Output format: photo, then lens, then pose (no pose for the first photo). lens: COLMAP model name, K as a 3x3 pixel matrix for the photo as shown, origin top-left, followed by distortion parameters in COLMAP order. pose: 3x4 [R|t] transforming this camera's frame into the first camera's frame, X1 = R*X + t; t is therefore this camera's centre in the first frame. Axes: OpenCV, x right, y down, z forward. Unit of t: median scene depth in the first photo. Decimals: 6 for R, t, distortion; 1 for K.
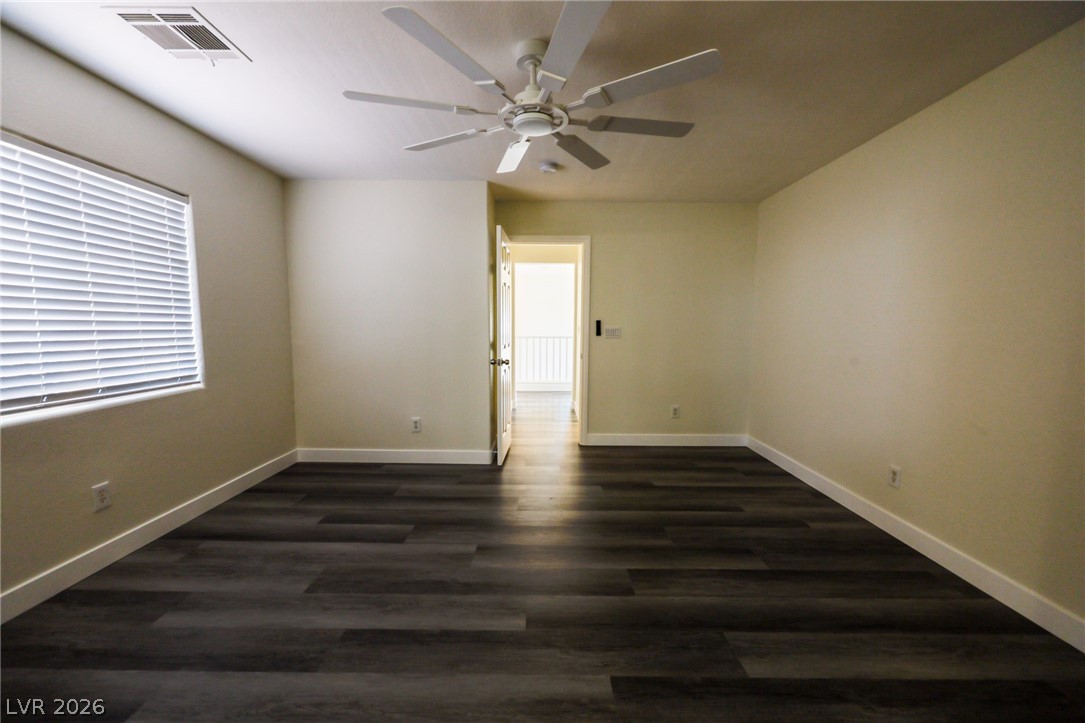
lens RADIAL K [[430.6, 0, 542.2], [0, 430.6, 366.1], [0, 0, 1]] dist [-0.000213, 0.000073]
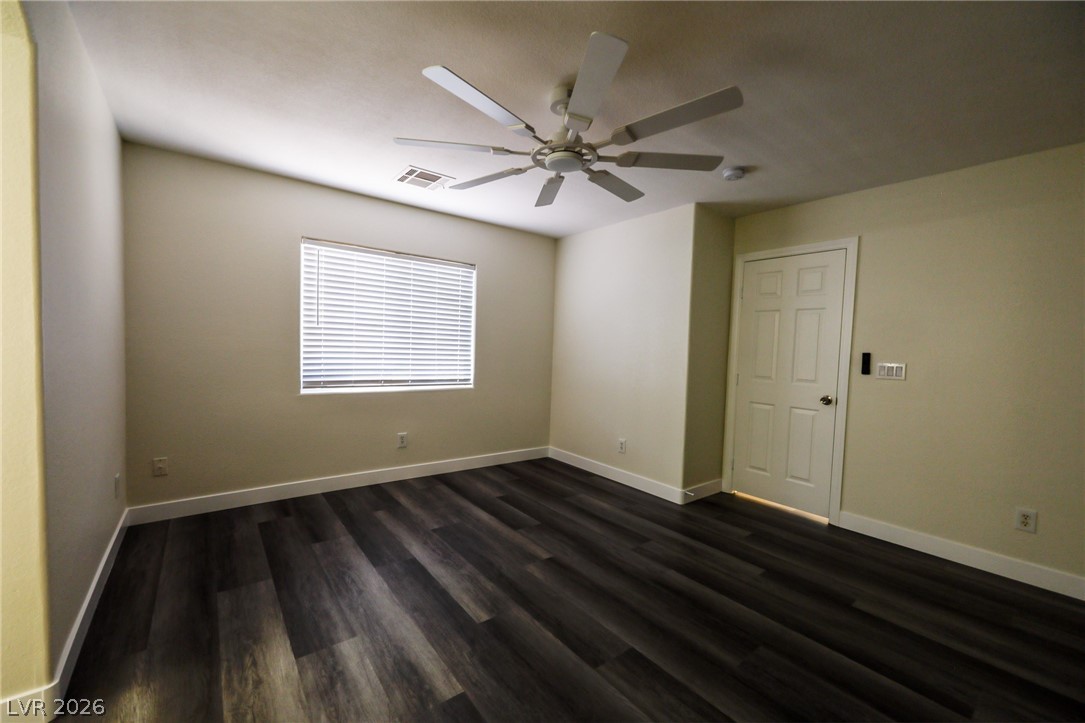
lens RADIAL K [[430.6, 0, 542.2], [0, 430.6, 366.1], [0, 0, 1]] dist [-0.000213, 0.000073]
pose [[0.620450, 0.050992, -0.782587, 0.576414], [-0.106778, 0.994084, -0.019882, -0.023706], [0.776943, 0.095899, 0.622224, 0.245752]]
